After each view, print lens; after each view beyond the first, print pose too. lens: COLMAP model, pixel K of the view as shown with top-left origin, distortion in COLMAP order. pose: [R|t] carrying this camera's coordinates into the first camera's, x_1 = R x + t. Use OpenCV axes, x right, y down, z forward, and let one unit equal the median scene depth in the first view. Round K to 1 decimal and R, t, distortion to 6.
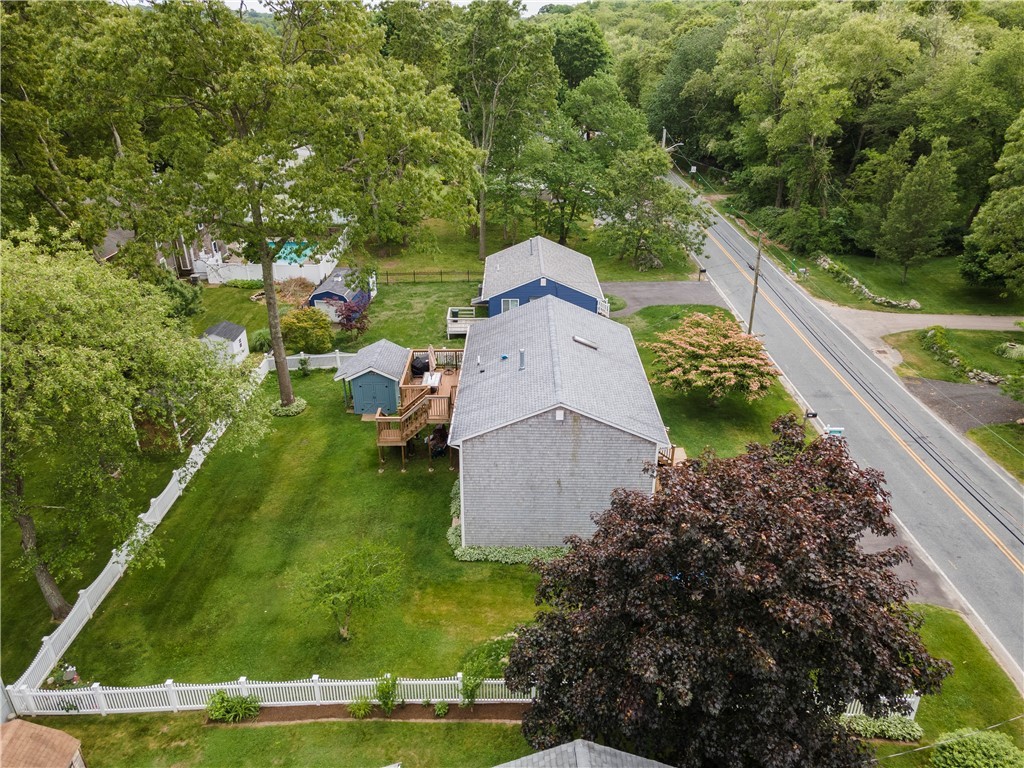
lens RADIAL K [[726.8, 0, 512.0], [0, 726.8, 384.0], [0, 0, 1]] dist [0.006967, 0.088065]
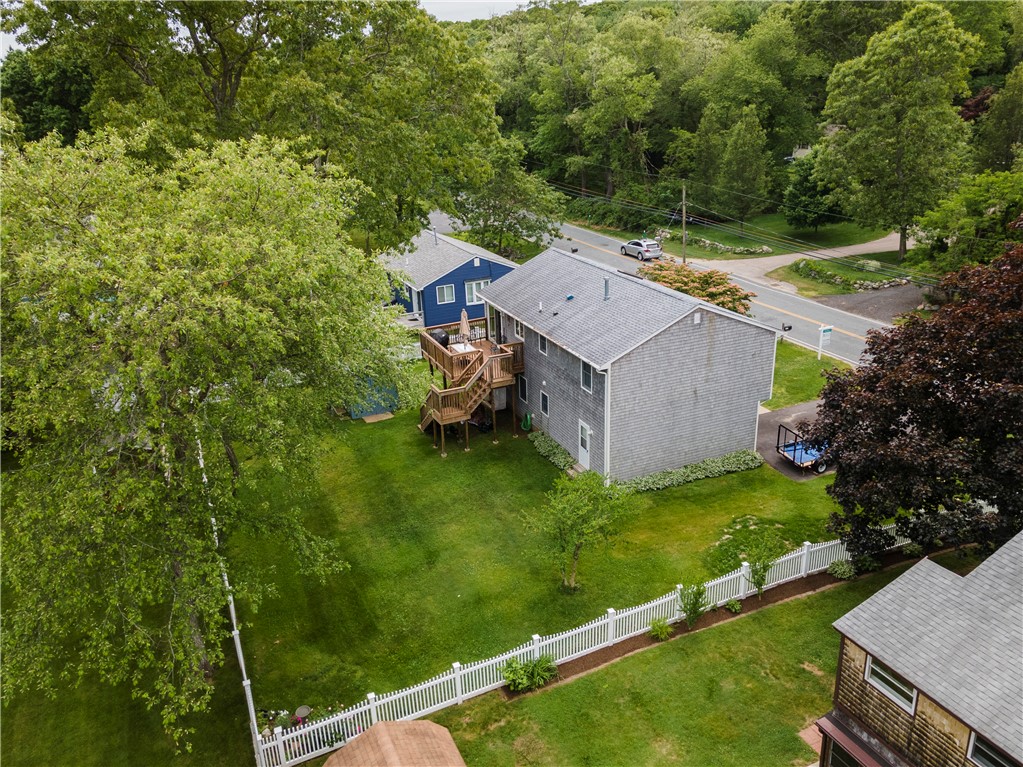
lens RADIAL K [[783.1, 0, 511.5], [0, 783.1, 383.5], [0, 0, 1]] dist [0.002020, 0.116633]
pose [[0.915074, -0.184682, 0.358513, -0.519925], [0.213306, 0.976098, -0.041626, 0.110470], [-0.342256, 0.114564, 0.932596, 0.087620]]
